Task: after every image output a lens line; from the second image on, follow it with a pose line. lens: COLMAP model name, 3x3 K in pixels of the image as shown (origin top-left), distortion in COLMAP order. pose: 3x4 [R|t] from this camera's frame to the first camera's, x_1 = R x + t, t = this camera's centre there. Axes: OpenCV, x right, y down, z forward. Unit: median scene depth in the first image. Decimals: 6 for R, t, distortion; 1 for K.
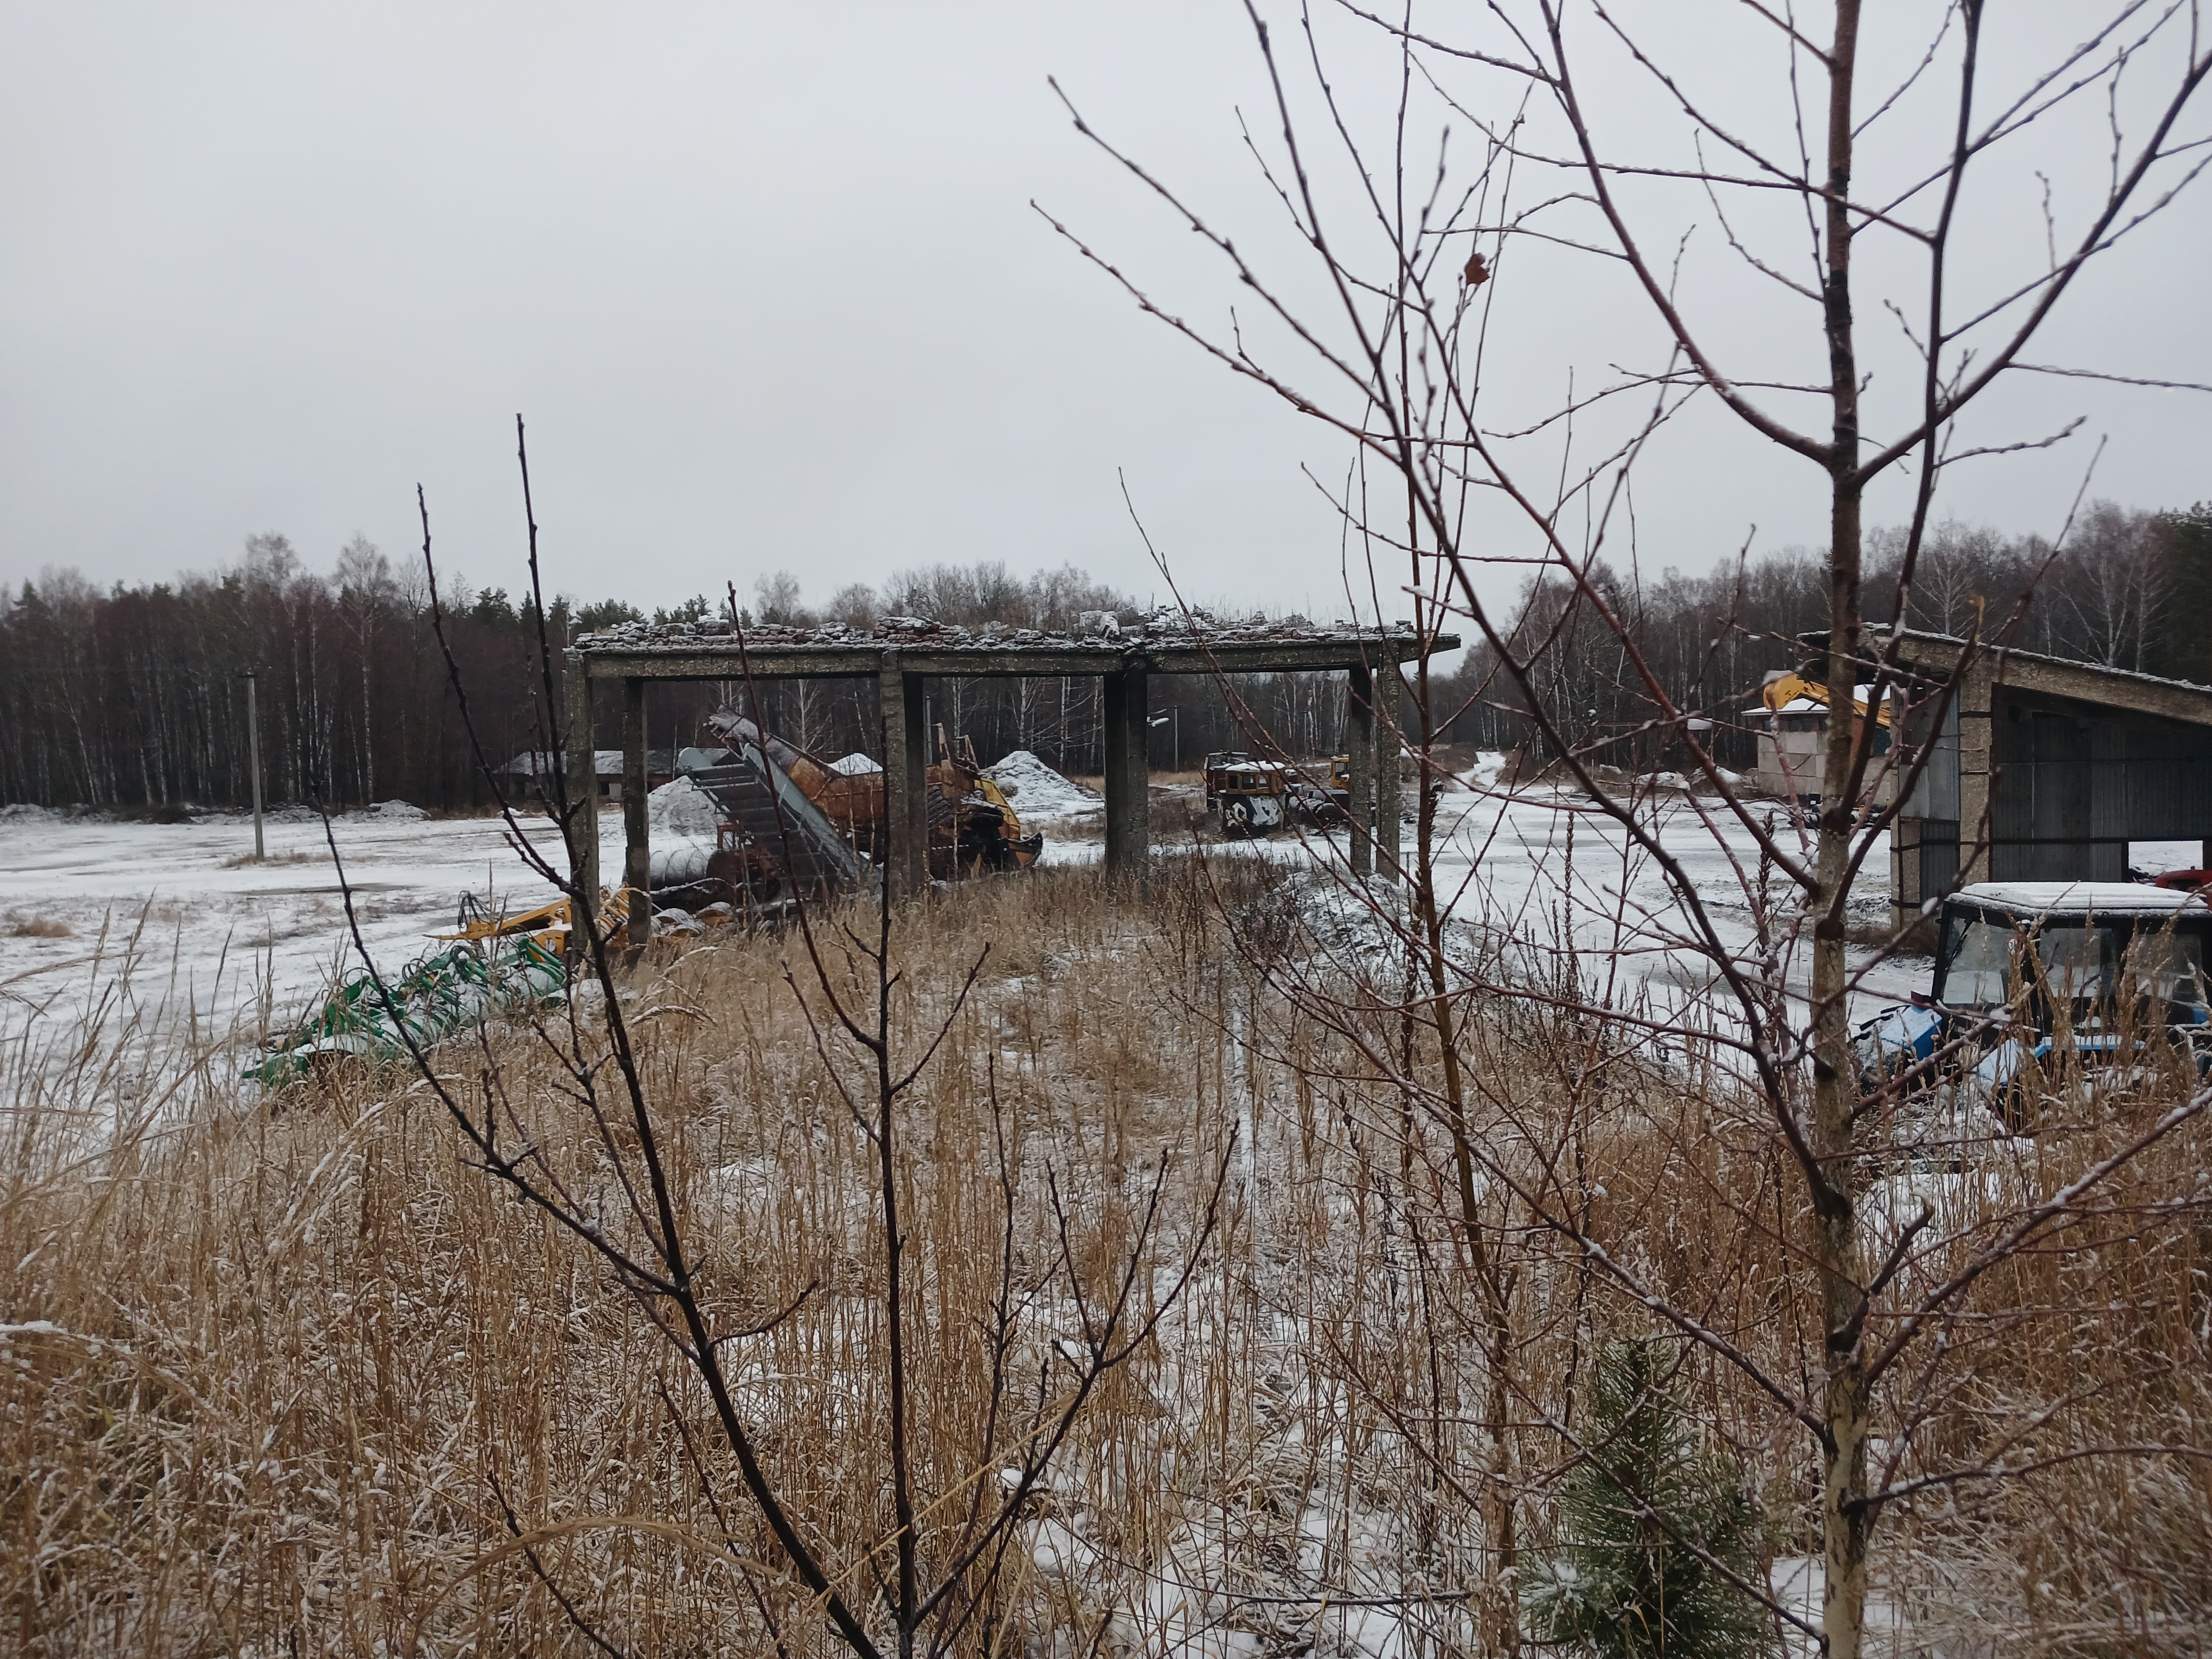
lens RADIAL K [[1811.1, 0, 1131.6], [0, 1811.1, 842.8], [0, 0, 1]] dist [0.081651, -0.129714]
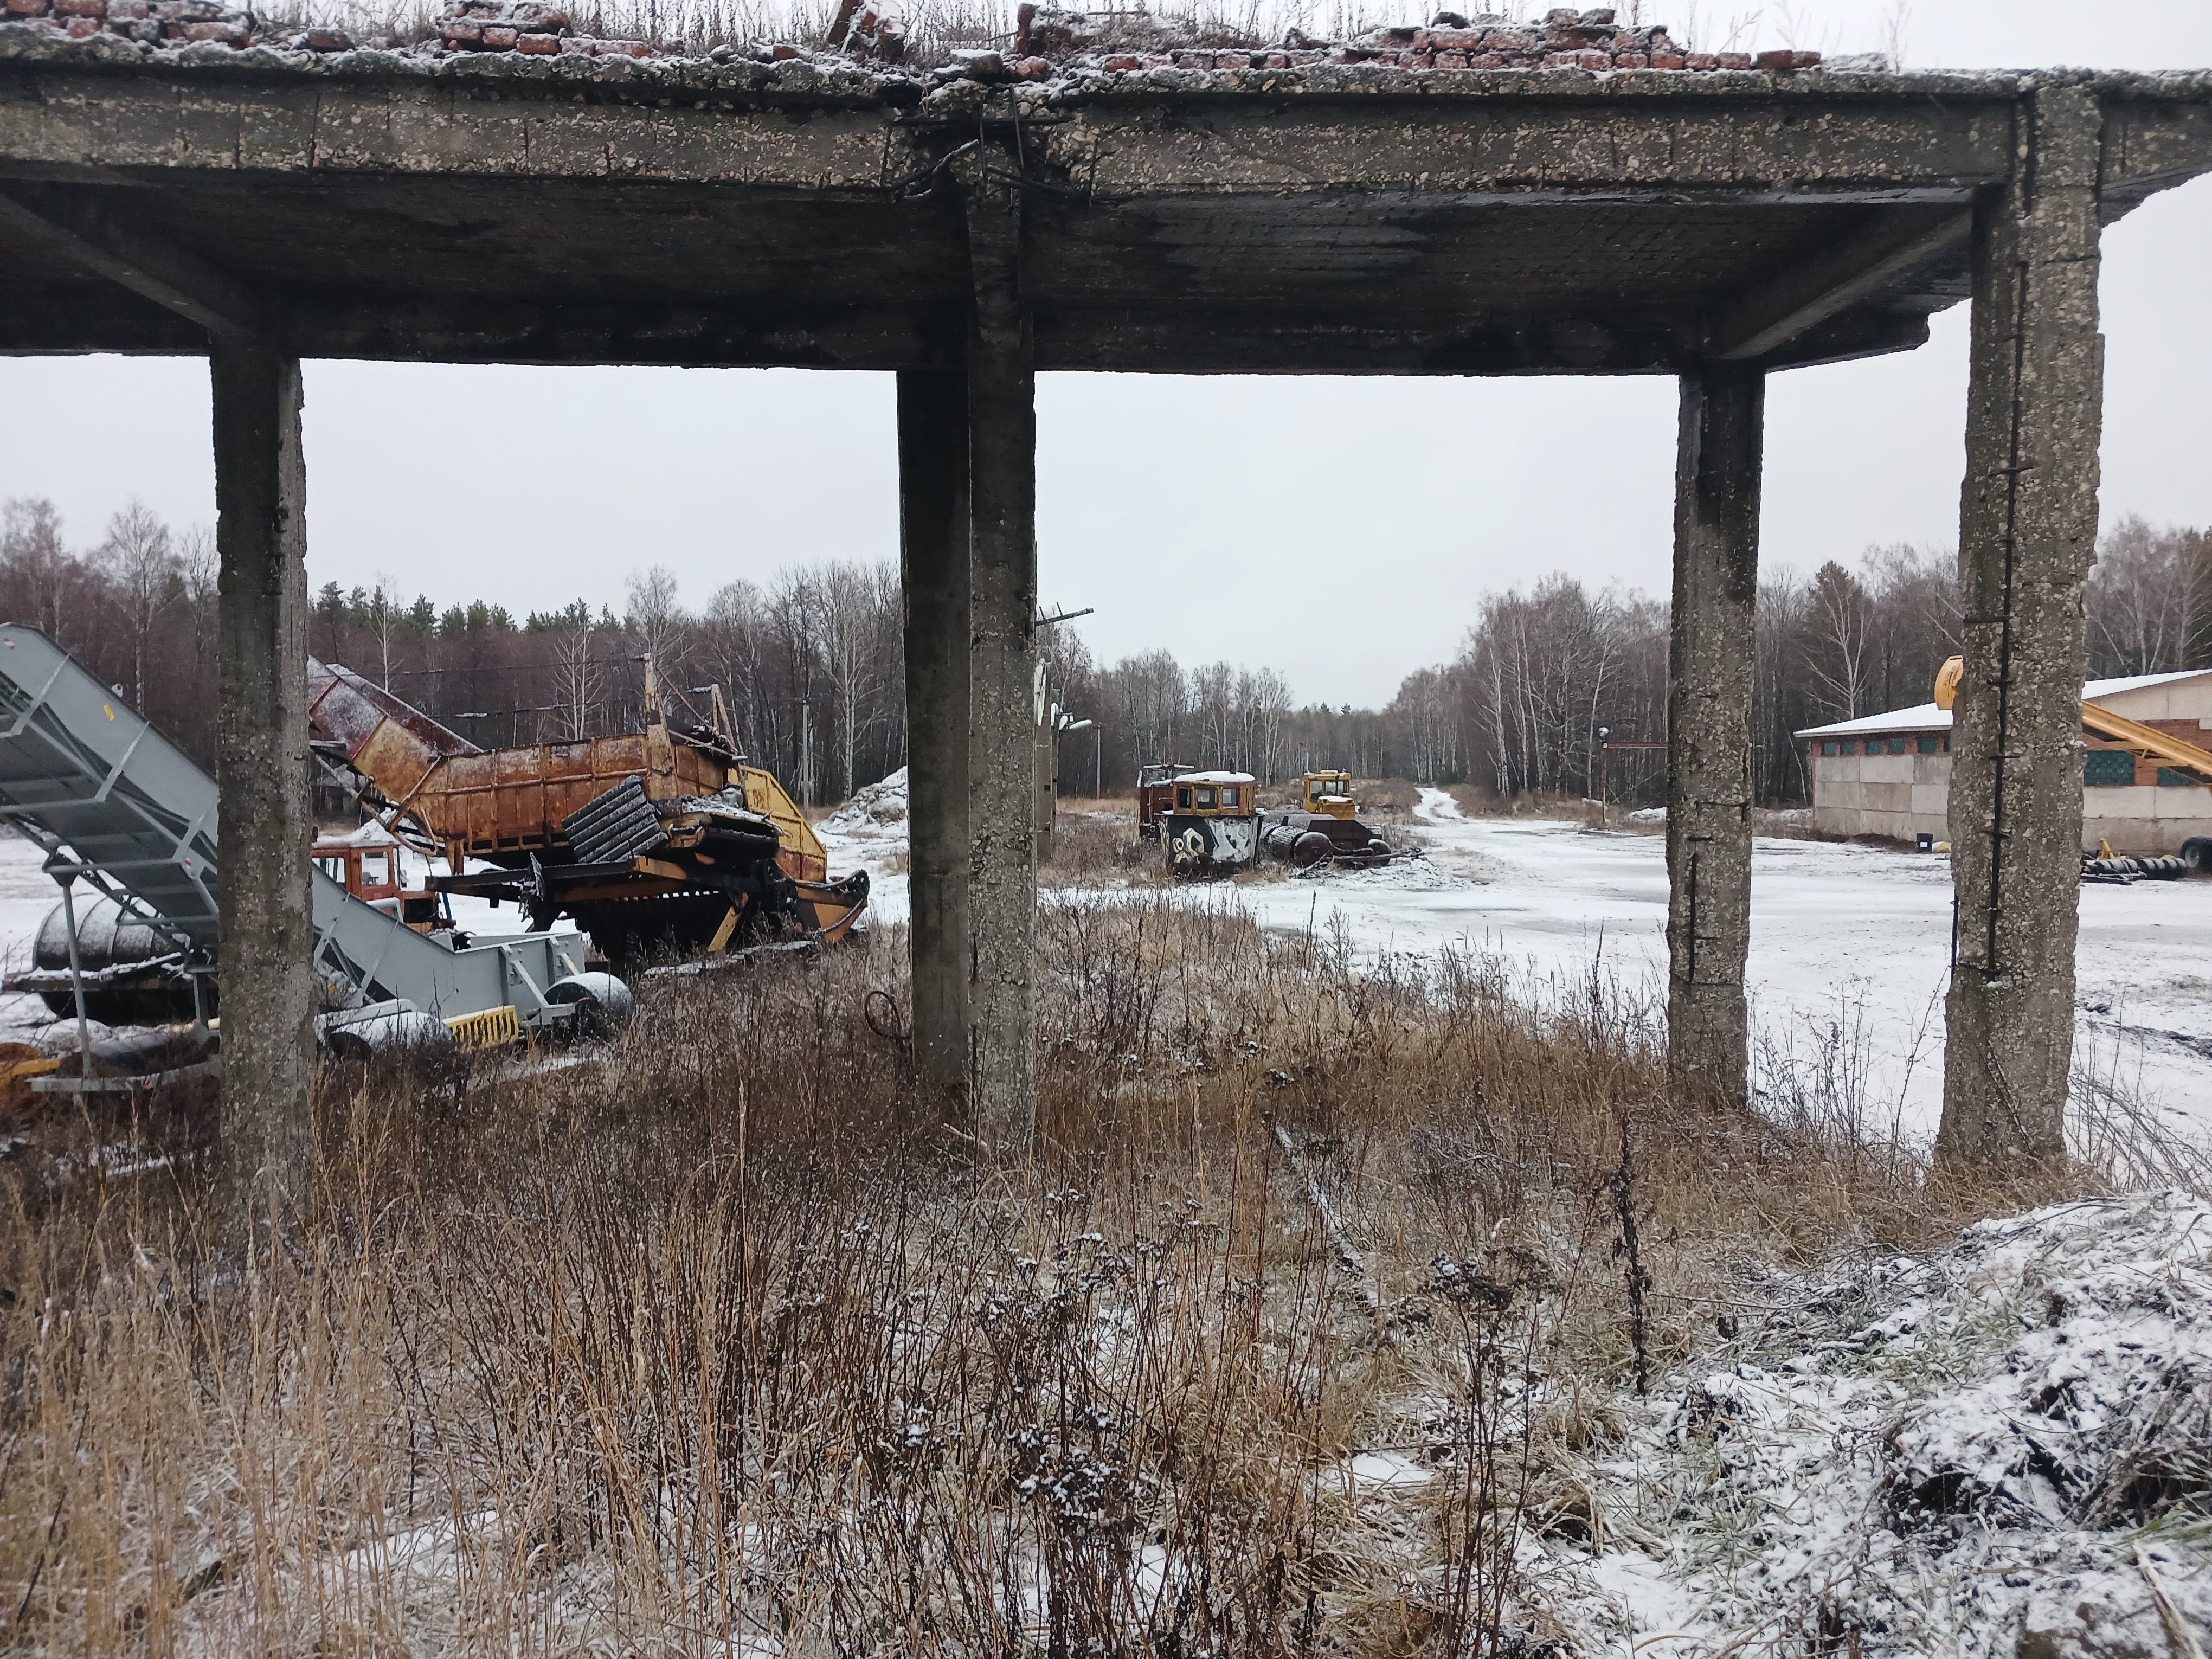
lens RADIAL K [[1811.1, 0, 1148.1], [0, 1811.1, 810.9], [0, 0, 1]] dist [0.081651, -0.129714]
pose [[0.998417, 0.018665, 0.053051, 0.005727], [-0.016744, 0.999196, -0.036437, -0.003405], [-0.053688, 0.035491, 0.997927, 0.316416]]
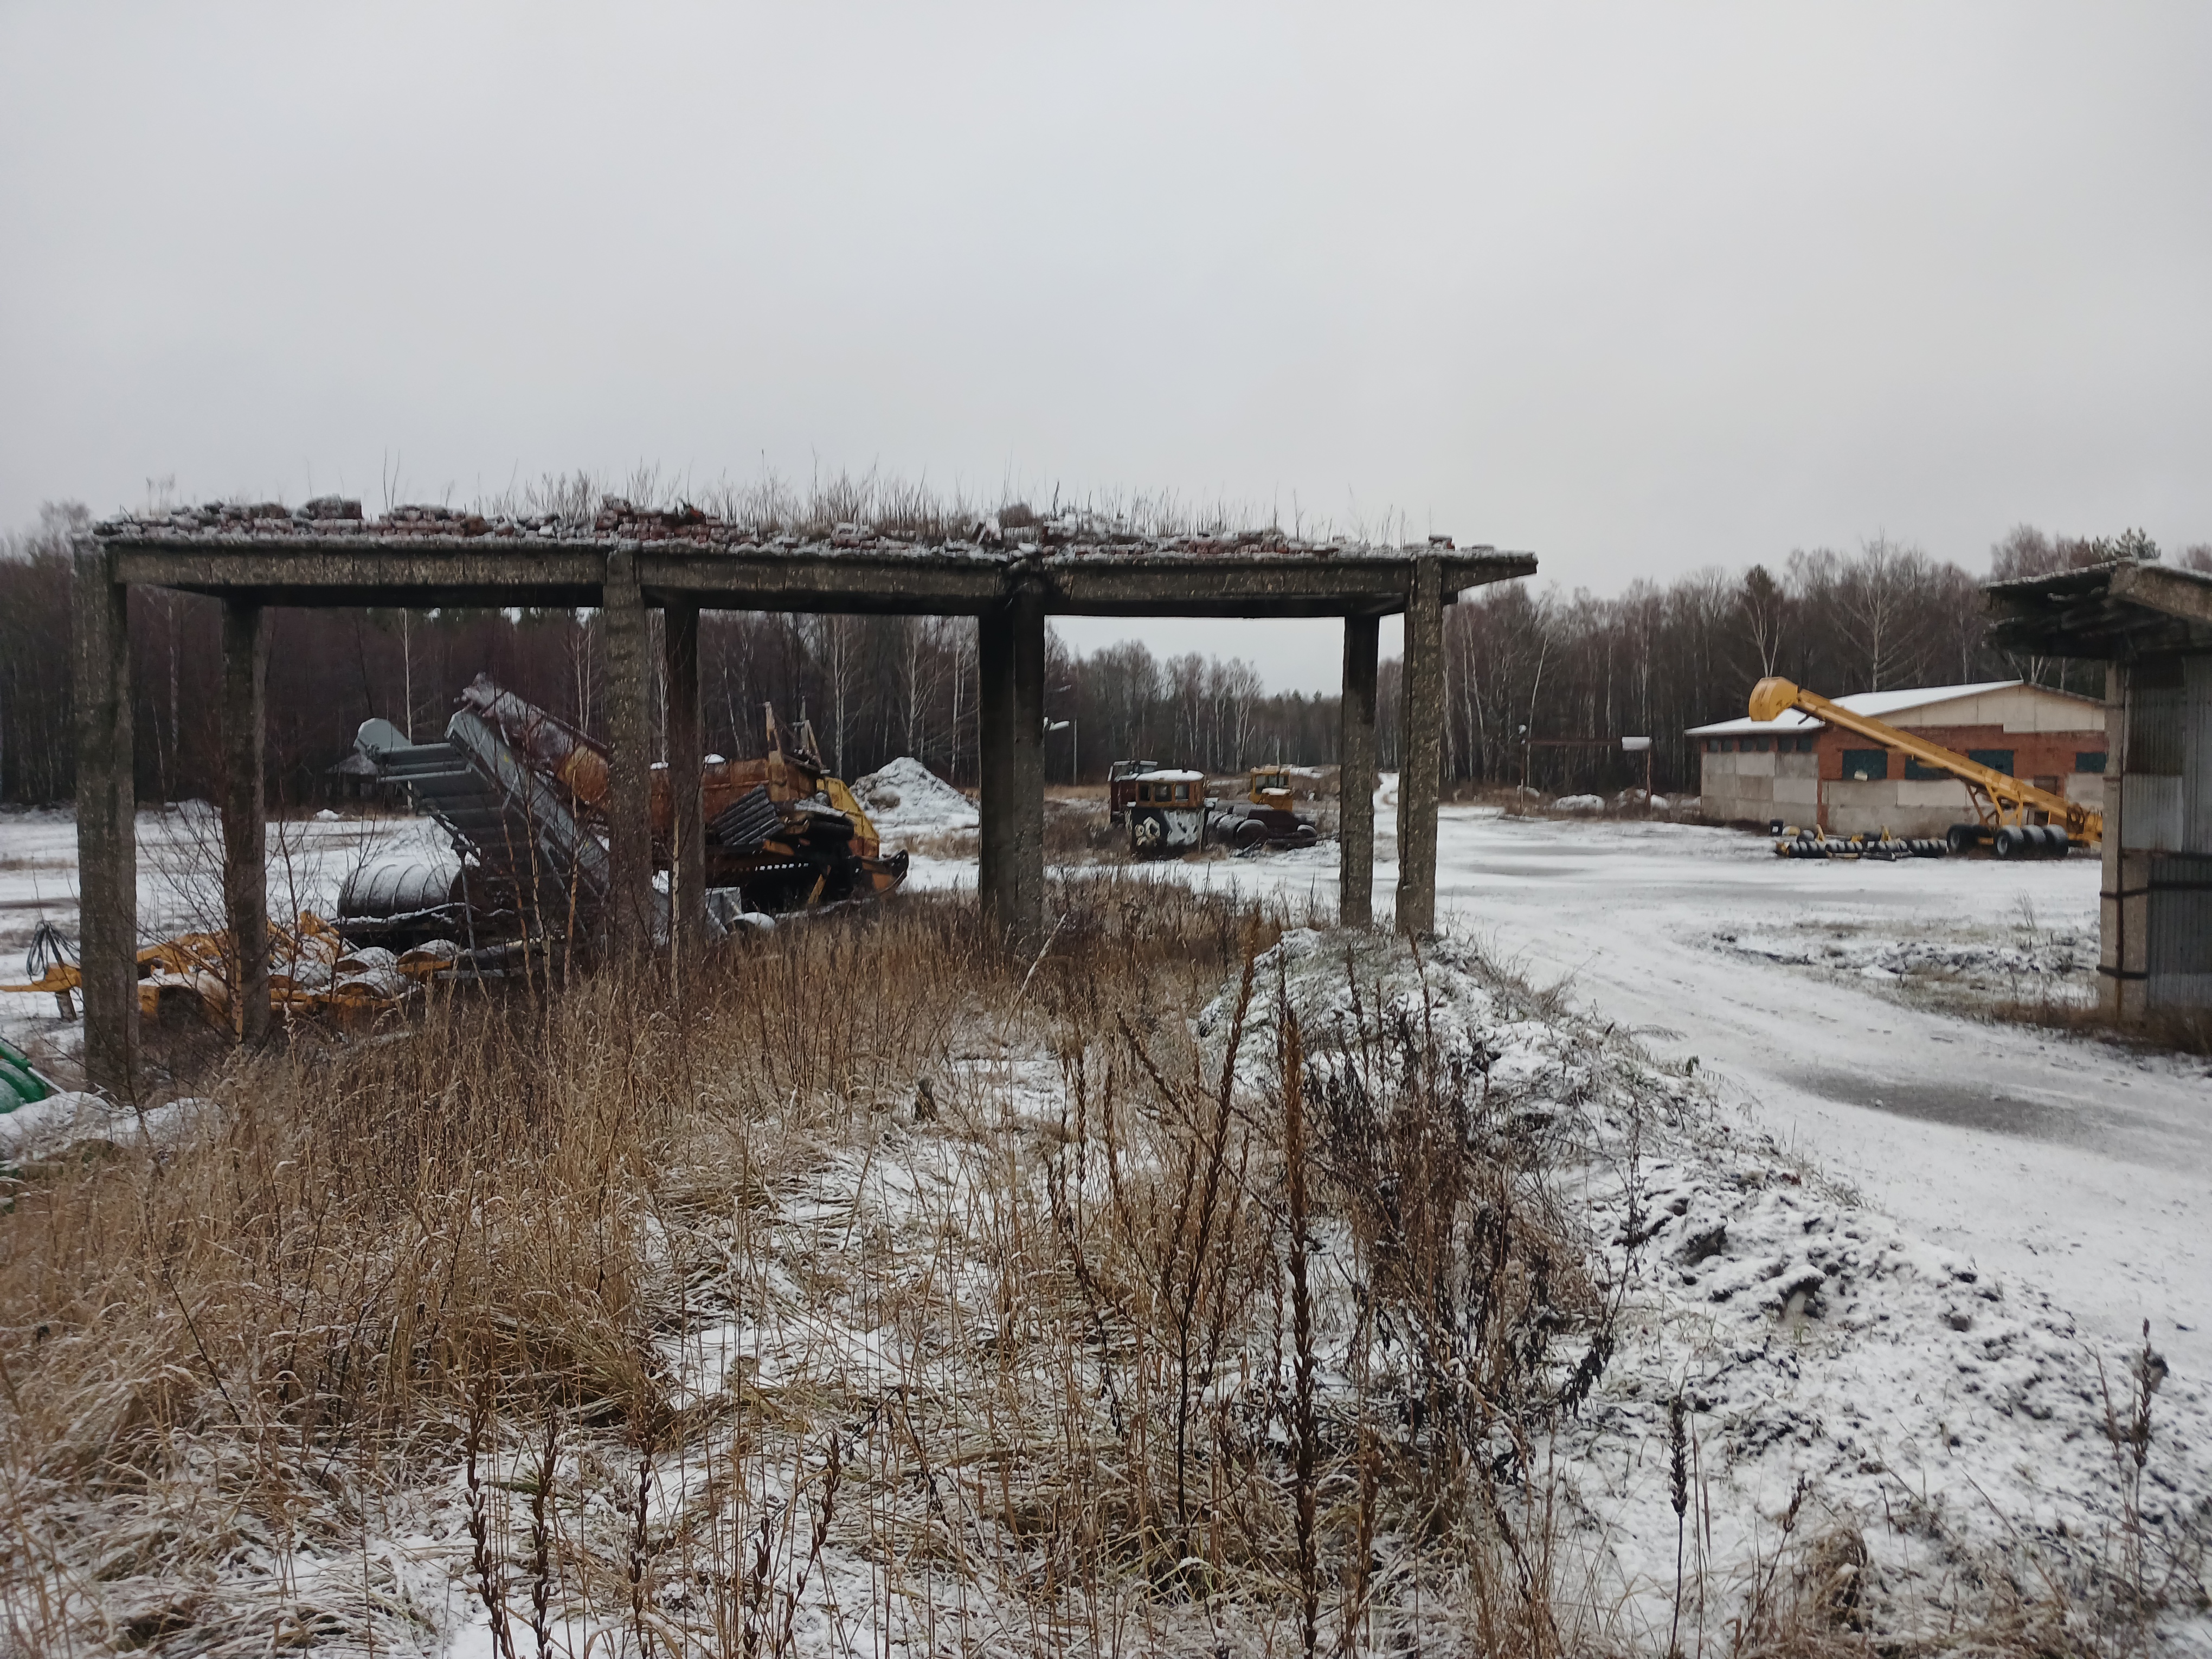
lens RADIAL K [[1811.1, 0, 1174.9], [0, 1811.1, 824.9], [0, 0, 1]] dist [0.081651, -0.129714]
pose [[0.996581, 0.017379, 0.080779, 0.001714], [-0.015805, 0.999673, -0.020084, -0.001717], [-0.081102, 0.018738, 0.996530, 0.152434]]
